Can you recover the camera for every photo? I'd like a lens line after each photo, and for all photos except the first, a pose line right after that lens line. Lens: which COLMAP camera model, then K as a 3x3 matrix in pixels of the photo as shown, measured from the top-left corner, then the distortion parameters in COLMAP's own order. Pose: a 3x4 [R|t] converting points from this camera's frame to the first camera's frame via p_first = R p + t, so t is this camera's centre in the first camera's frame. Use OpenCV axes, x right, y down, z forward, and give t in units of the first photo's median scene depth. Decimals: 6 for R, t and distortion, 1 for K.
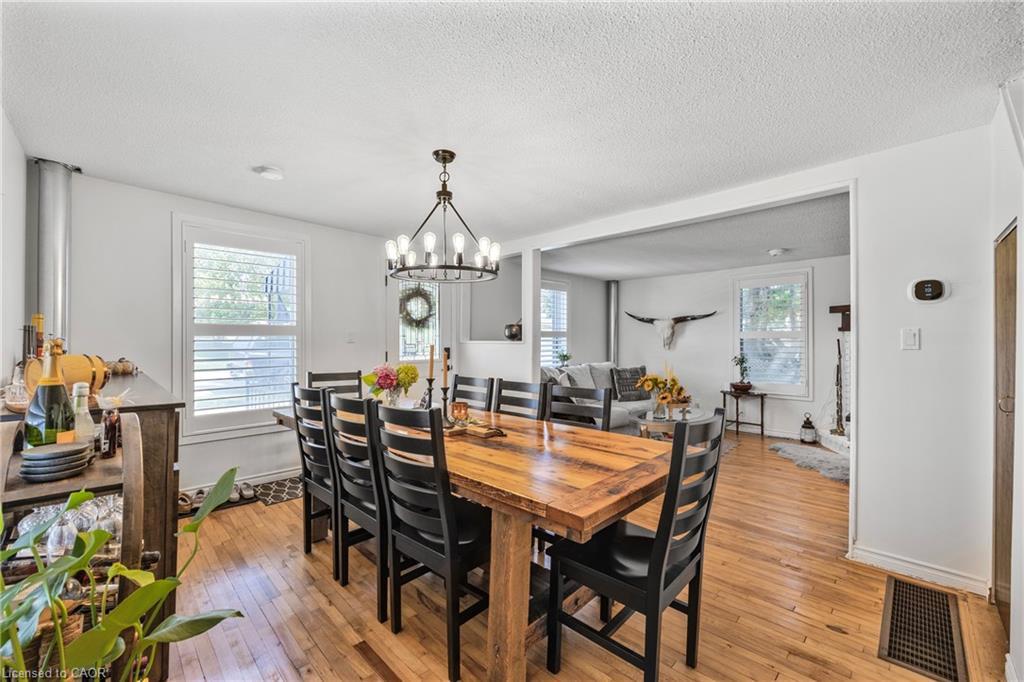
lens RADIAL K [[418.1, 0, 518.0], [0, 418.1, 340.9], [0, 0, 1]] dist [-0.000192, -0.000302]
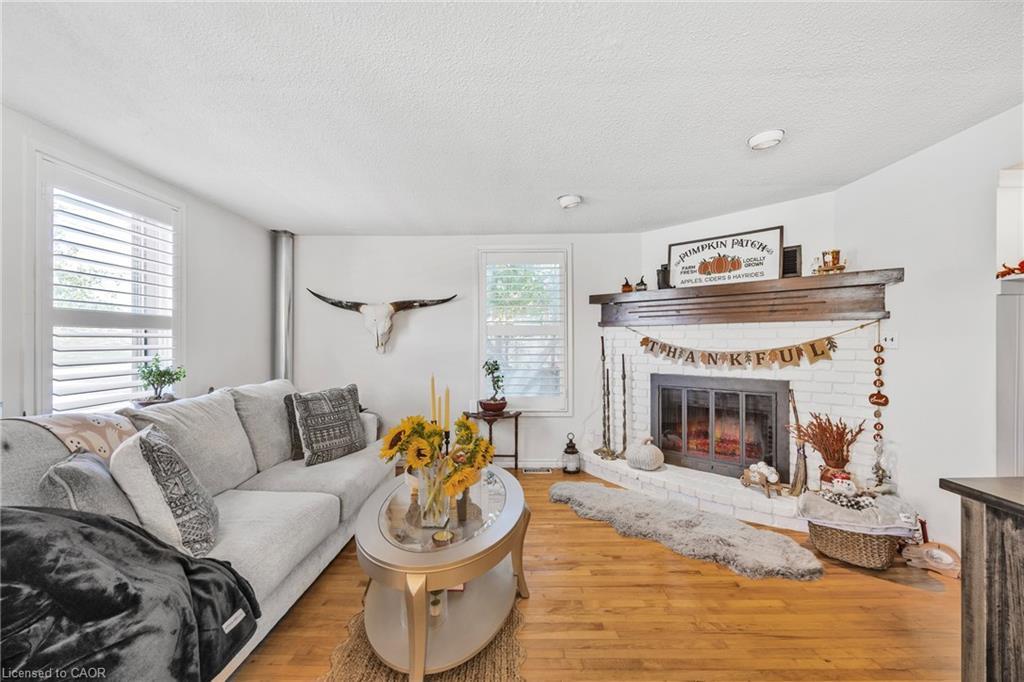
lens RADIAL K [[418.1, 0, 507.4], [0, 418.1, 340.1], [0, 0, 1]] dist [-0.000192, -0.000302]
pose [[0.733822, 0.002664, 0.679336, 0.082720], [0.003848, 0.999960, -0.008077, 0.007877], [-0.679331, 0.008541, 0.733782, 0.475700]]
